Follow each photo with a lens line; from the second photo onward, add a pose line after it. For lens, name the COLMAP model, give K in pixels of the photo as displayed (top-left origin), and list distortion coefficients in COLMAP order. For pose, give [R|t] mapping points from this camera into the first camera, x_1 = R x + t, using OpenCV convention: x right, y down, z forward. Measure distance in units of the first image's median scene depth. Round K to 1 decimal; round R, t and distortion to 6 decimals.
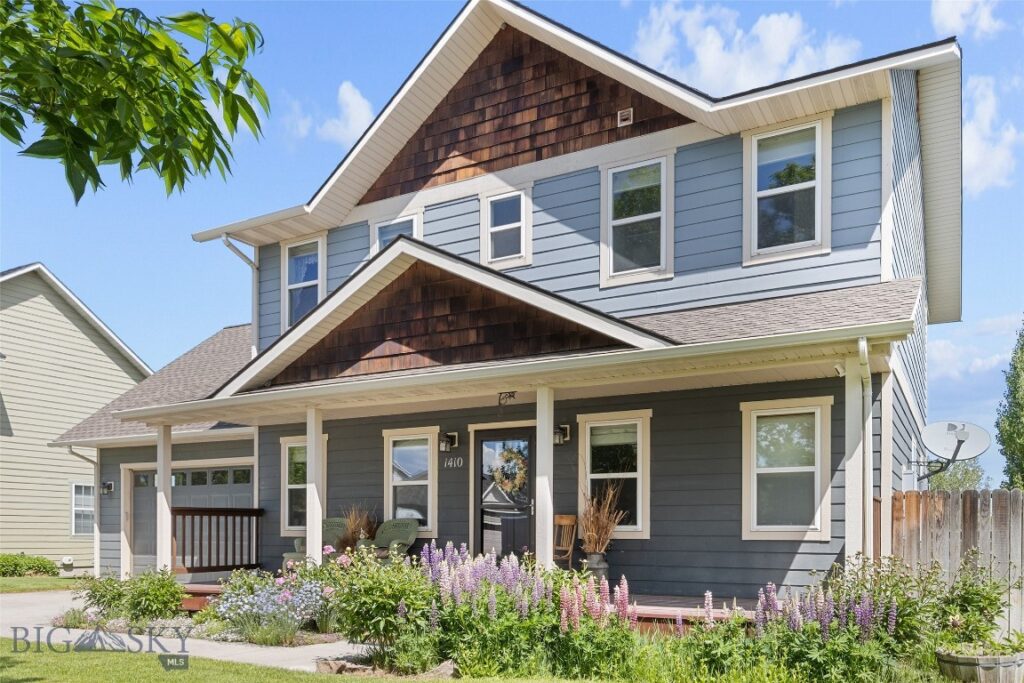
lens RADIAL K [[803.0, 0, 512.9], [0, 803.0, 538.5], [0, 0, 1]] dist [-0.000976, -0.001604]
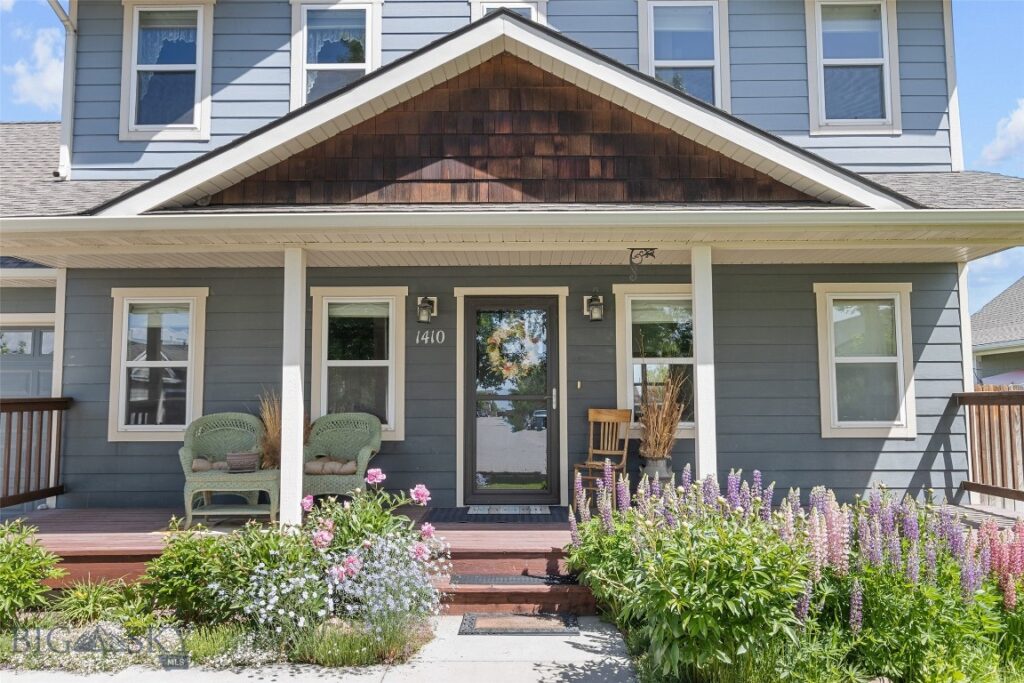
lens RADIAL K [[765.2, 0, 512.0], [0, 765.2, 341.5], [0, 0, 1]] dist [0.000181, 0.004501]
pose [[0.876334, 0.030289, 0.480752, -0.420445], [0.011799, 0.996372, -0.084282, -0.036915], [-0.481560, 0.079531, 0.872797, 0.425086]]
